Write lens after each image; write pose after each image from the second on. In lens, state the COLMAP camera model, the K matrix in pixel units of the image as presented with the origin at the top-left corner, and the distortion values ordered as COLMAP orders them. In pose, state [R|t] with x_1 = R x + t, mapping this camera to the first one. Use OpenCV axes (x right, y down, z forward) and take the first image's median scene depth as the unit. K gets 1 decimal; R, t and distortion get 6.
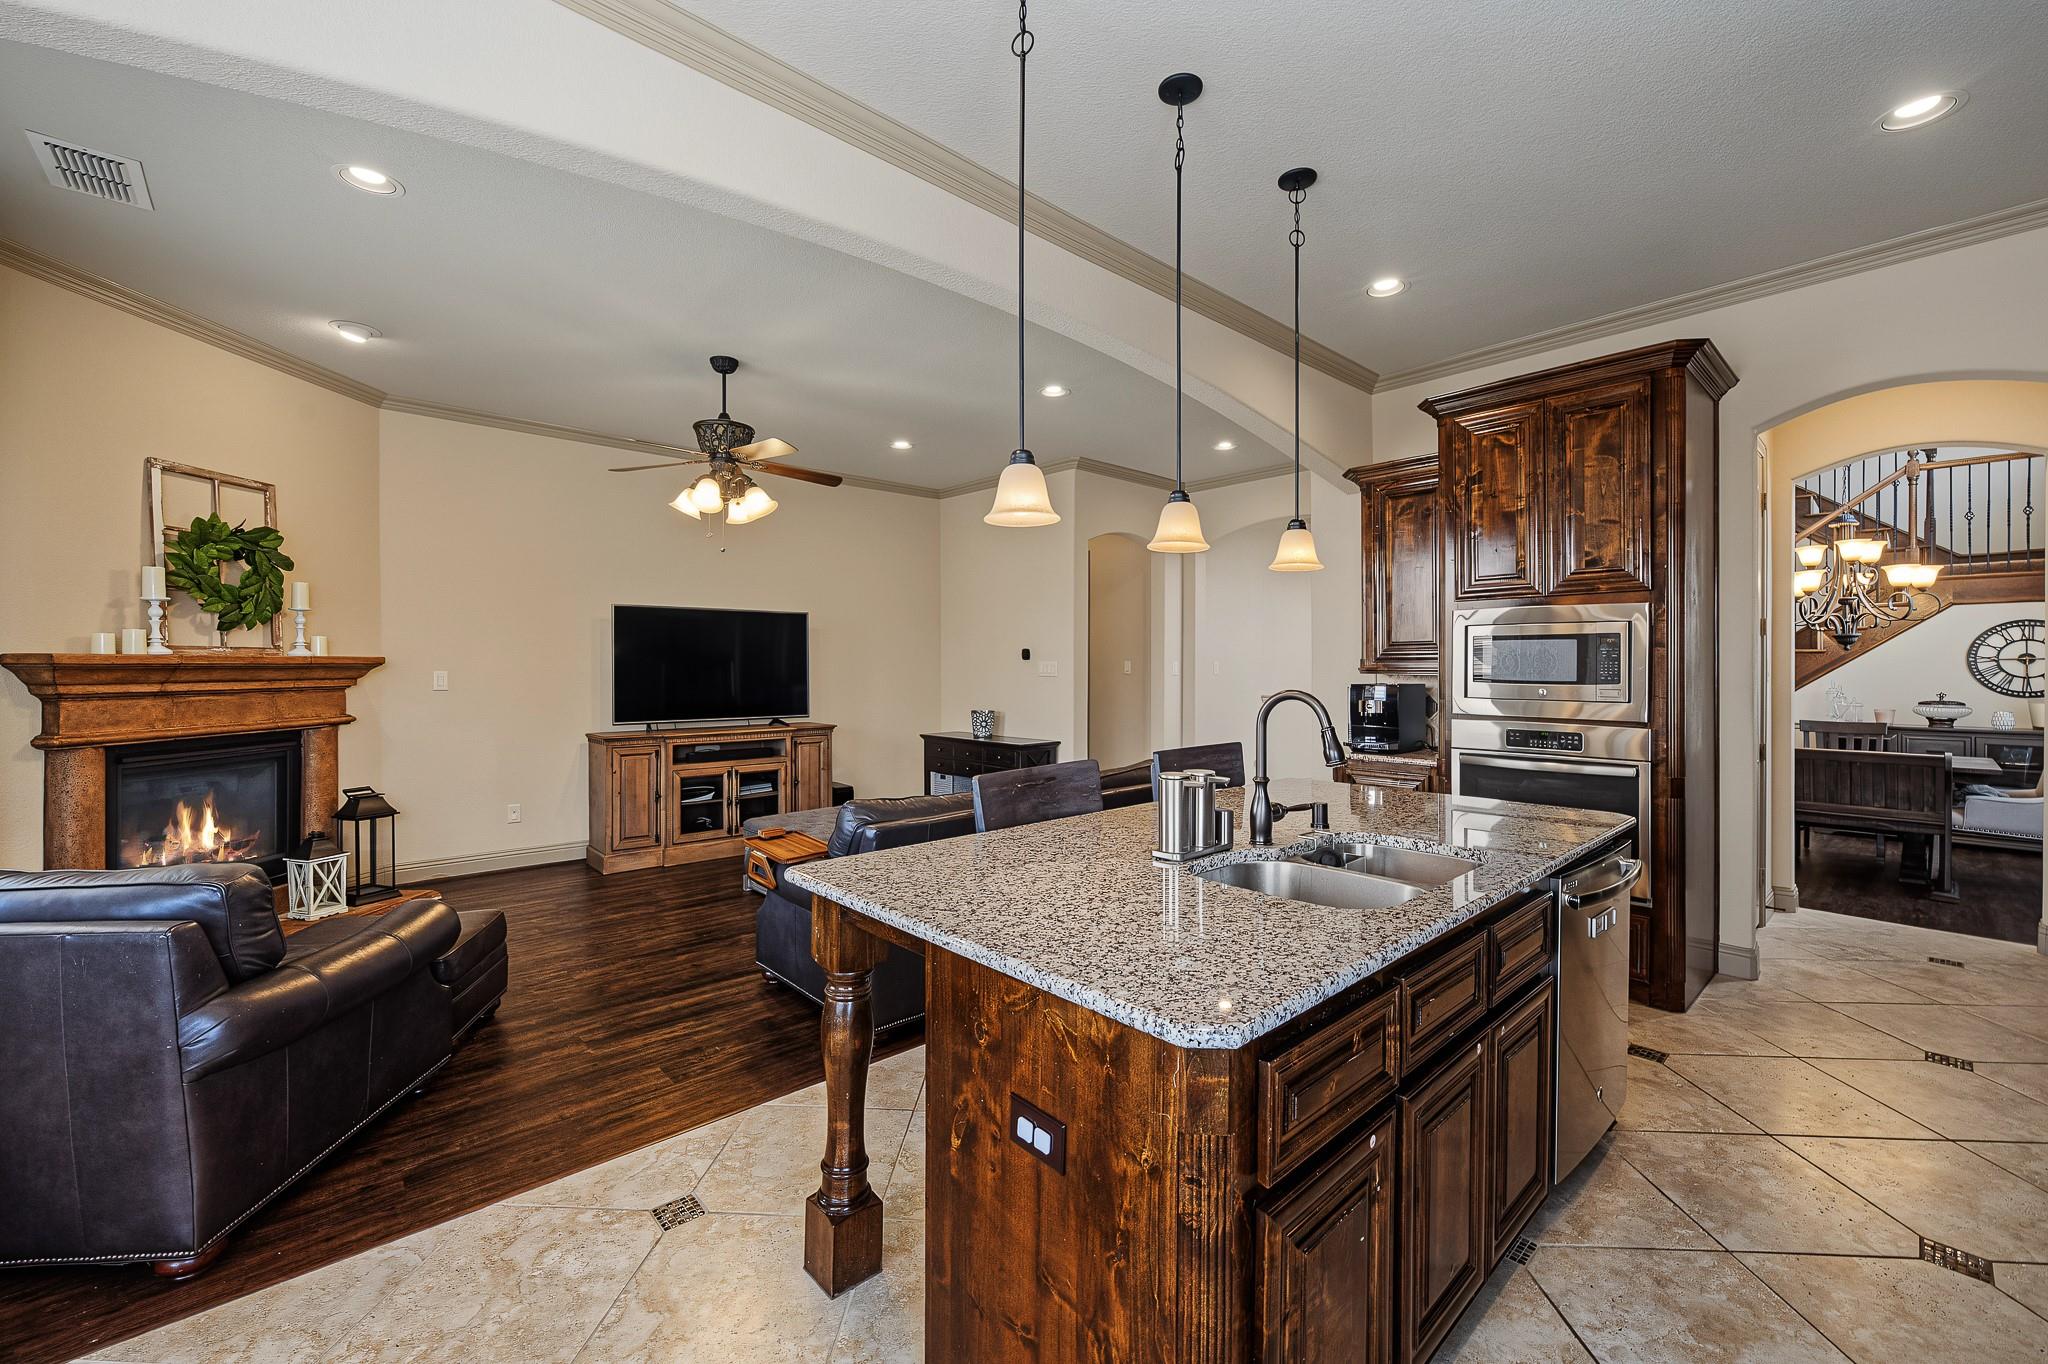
lens RADIAL K [[819.4, 0, 1011.5], [0, 819.4, 670.5], [0, 0, 1]] dist [-0.002996, -0.000140]
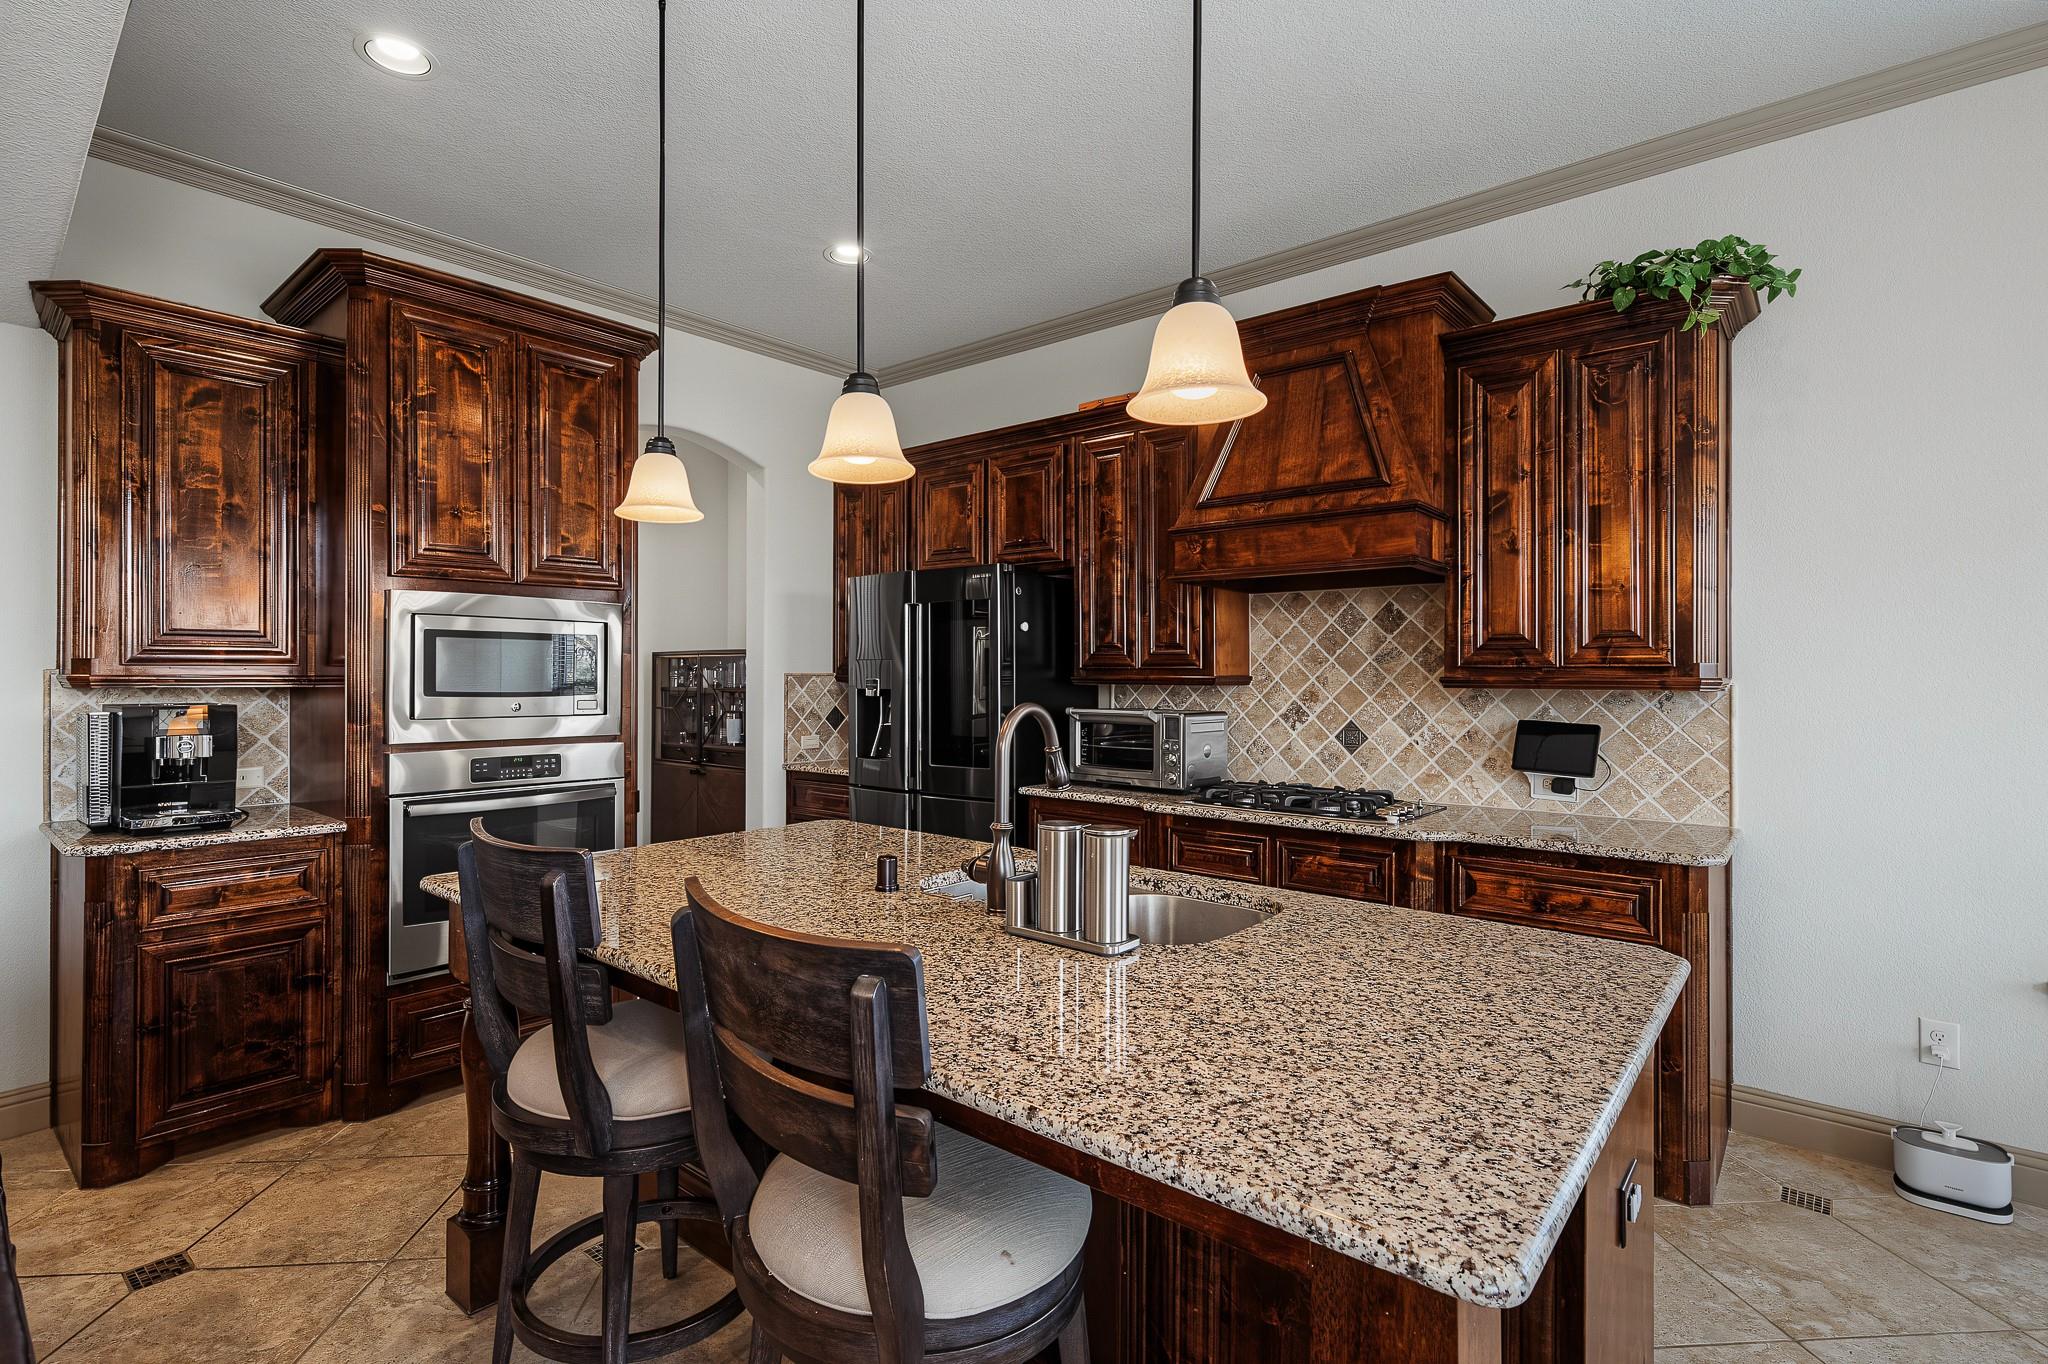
lens RADIAL K [[973.4, 0, 1018.2], [0, 973.4, 677.6], [0, 0, 1]] dist [0.000536, 0.000050]
pose [[-0.138528, -0.002683, 0.990355, -0.347216], [0.003705, 0.999988, 0.003227, -0.002609], [-0.990352, 0.004116, -0.138517, 0.678607]]
